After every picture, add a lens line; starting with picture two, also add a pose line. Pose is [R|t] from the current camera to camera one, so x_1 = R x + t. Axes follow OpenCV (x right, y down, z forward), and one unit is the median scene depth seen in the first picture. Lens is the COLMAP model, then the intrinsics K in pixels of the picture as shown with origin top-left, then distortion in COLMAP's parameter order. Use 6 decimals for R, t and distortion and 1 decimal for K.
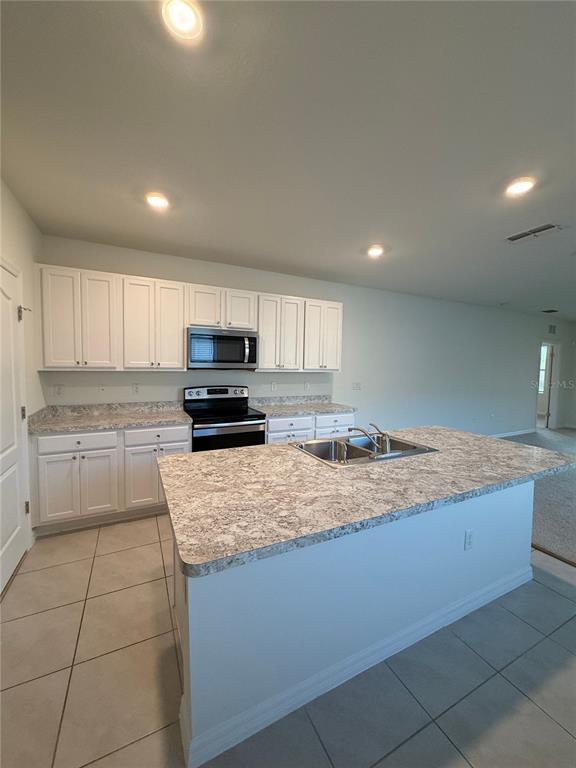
lens RADIAL K [[305.5, 0, 286.8], [0, 305.5, 381.6], [0, 0, 1]] dist [0.003283, -0.000279]
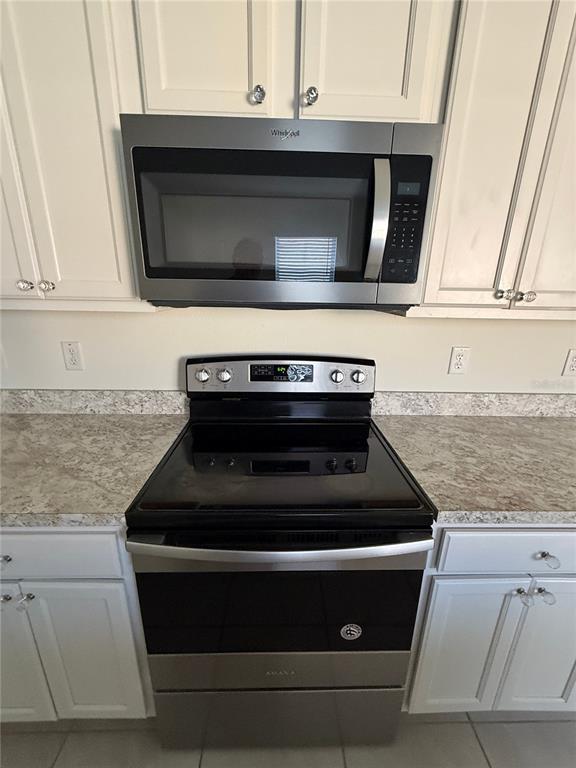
lens RADIAL K [[305.5, 0, 293.9], [0, 305.5, 380.0], [0, 0, 1]] dist [0.003283, -0.000279]
pose [[0.911714, 0.118642, -0.393321, -0.091471], [-0.027839, 0.973034, 0.228976, -0.041559], [0.409881, -0.197811, 0.890431, 0.798131]]
